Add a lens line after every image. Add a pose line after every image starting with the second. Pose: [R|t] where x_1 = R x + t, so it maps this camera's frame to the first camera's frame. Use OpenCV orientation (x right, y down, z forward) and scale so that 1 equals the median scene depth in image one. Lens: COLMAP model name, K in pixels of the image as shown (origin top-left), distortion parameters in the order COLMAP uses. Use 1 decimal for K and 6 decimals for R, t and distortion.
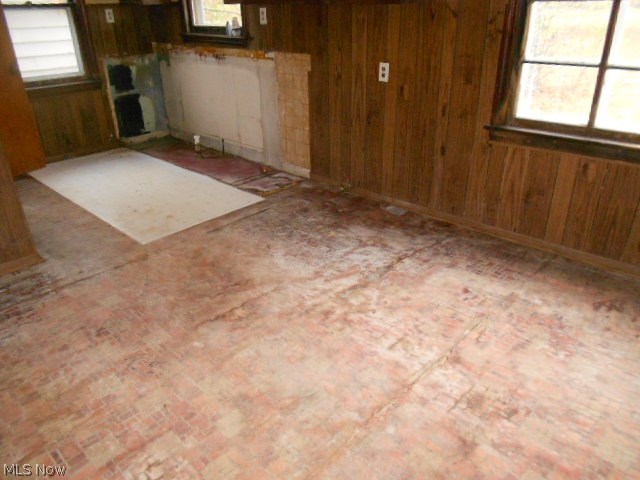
lens RADIAL K [[483.0, 0, 317.9], [0, 483.0, 238.4], [0, 0, 1]] dist [-0.001192, 0.011381]
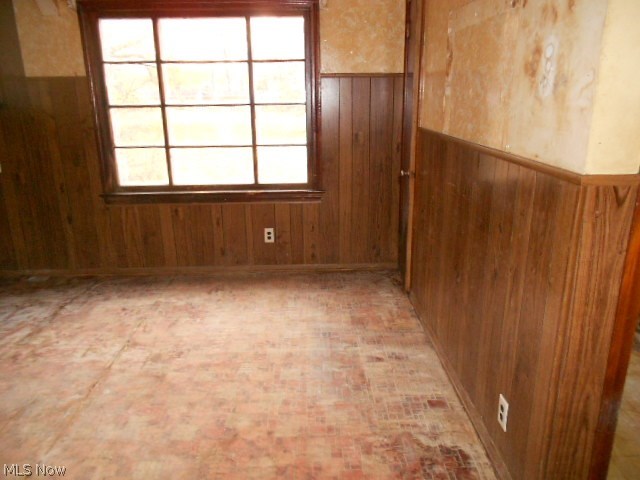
lens RADIAL K [[483.0, 0, 320.4], [0, 483.0, 242.5], [0, 0, 1]] dist [-0.001192, 0.011381]
pose [[0.686284, -0.191204, 0.701751, -0.217421], [0.313574, 0.948336, -0.048272, 0.162803], [-0.656266, 0.253179, 0.710785, -0.346267]]
